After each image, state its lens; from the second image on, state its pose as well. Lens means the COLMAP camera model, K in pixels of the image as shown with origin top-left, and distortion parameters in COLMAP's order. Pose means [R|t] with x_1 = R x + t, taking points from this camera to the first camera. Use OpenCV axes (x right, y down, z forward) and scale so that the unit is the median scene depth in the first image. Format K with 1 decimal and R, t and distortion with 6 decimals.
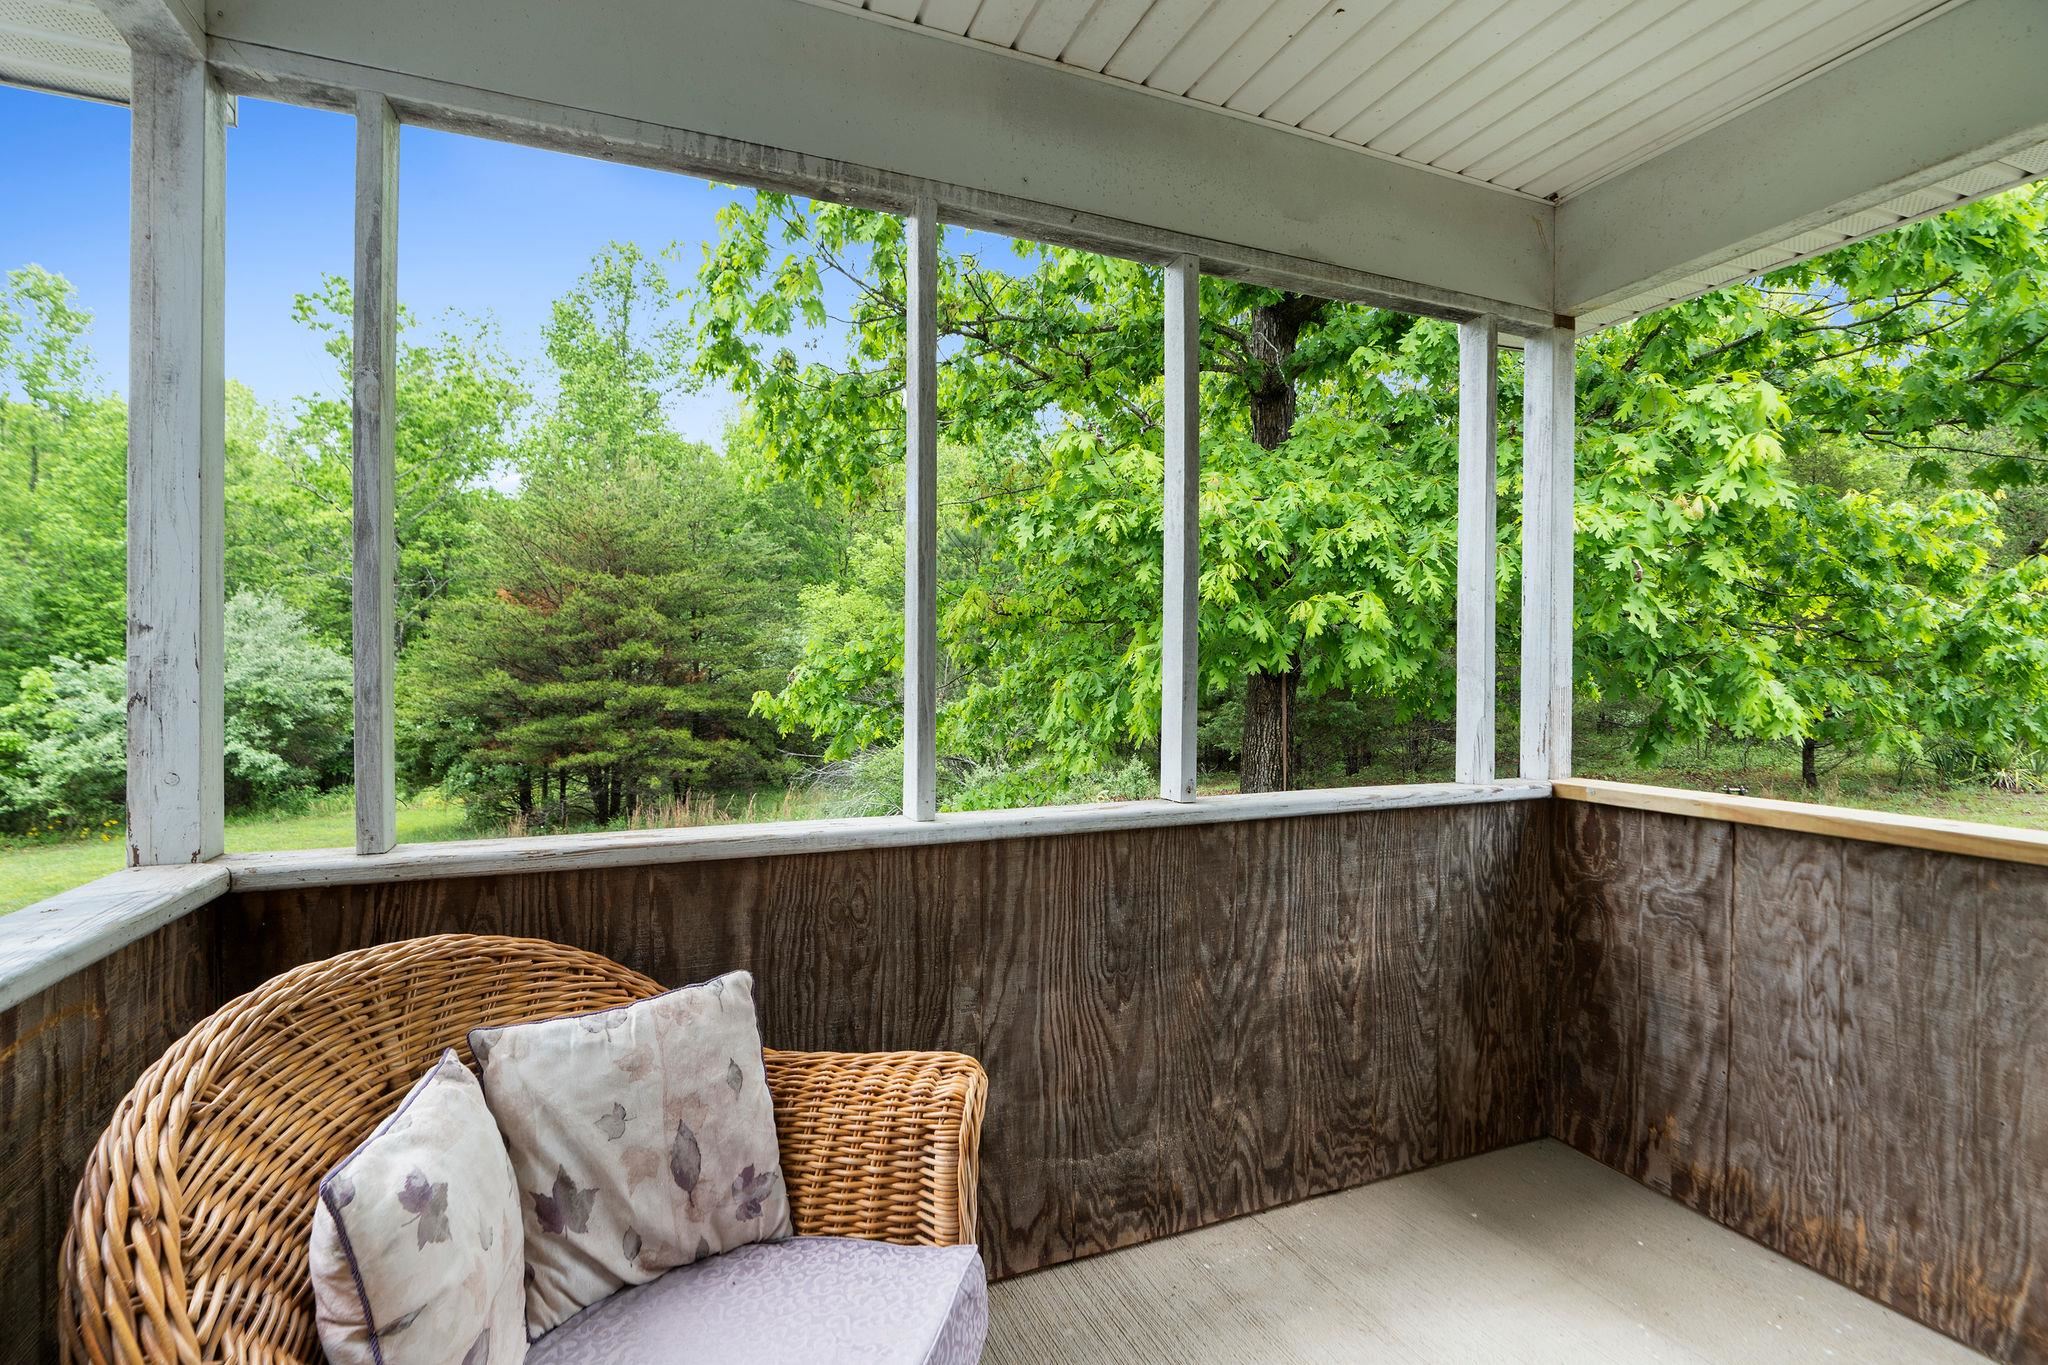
lens RADIAL K [[927.4, 0, 1010.7], [0, 927.4, 690.1], [0, 0, 1]] dist [-0.000052, 0.000628]
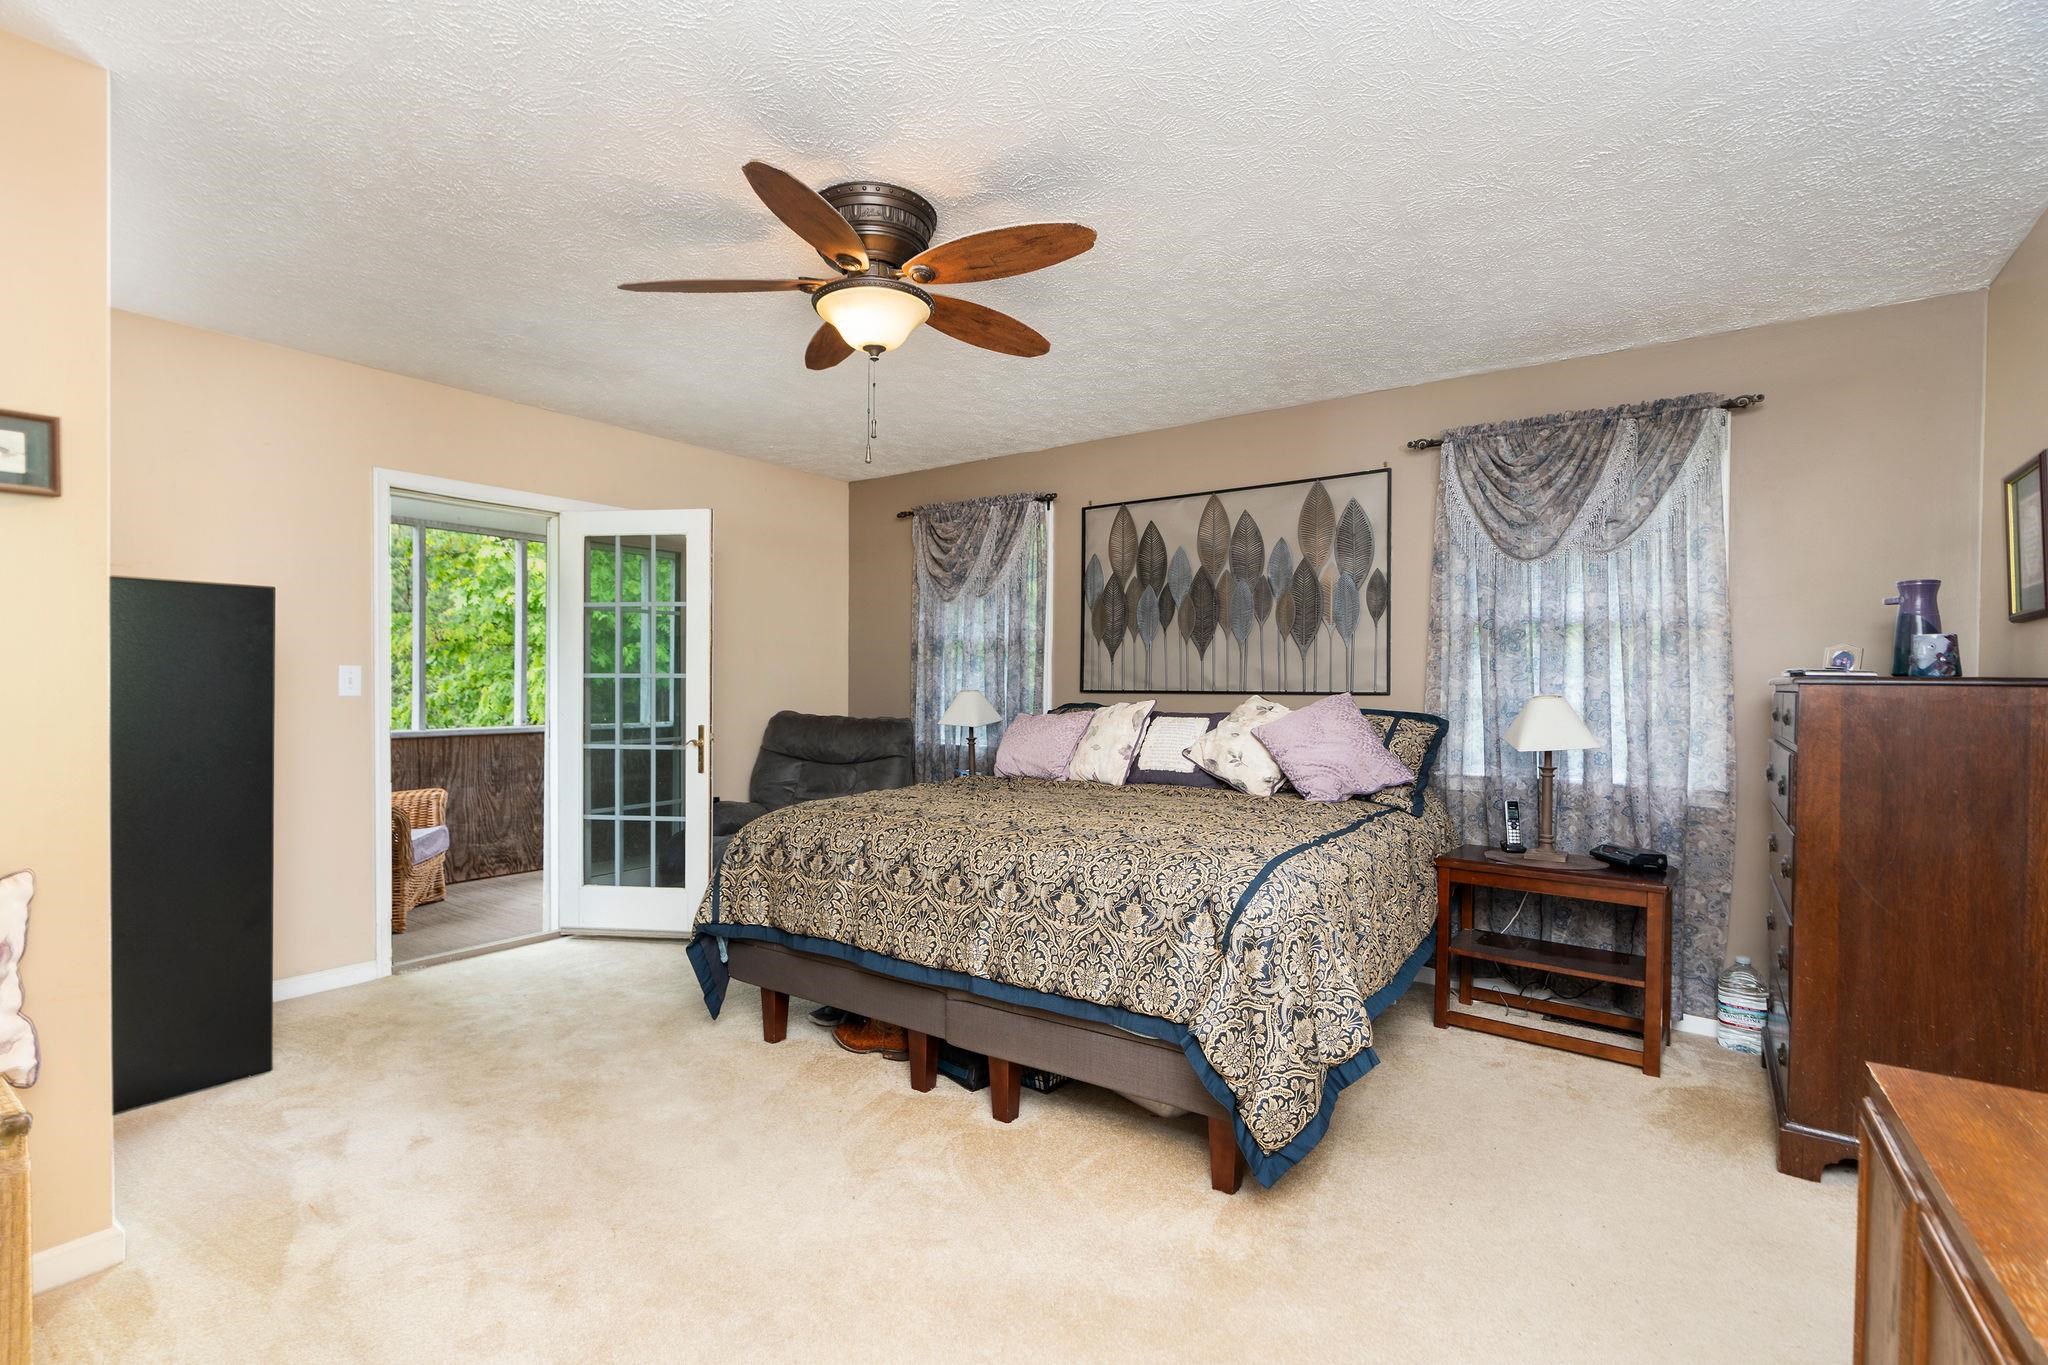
lens RADIAL K [[927.4, 0, 1010.7], [0, 927.4, 690.1], [0, 0, 1]] dist [-0.000052, 0.000628]
pose [[0.852811, -0.002598, 0.522213, -0.028900], [0.007992, 0.999935, -0.008076, 0.040812], [-0.522158, 0.011060, 0.852777, -2.348427]]
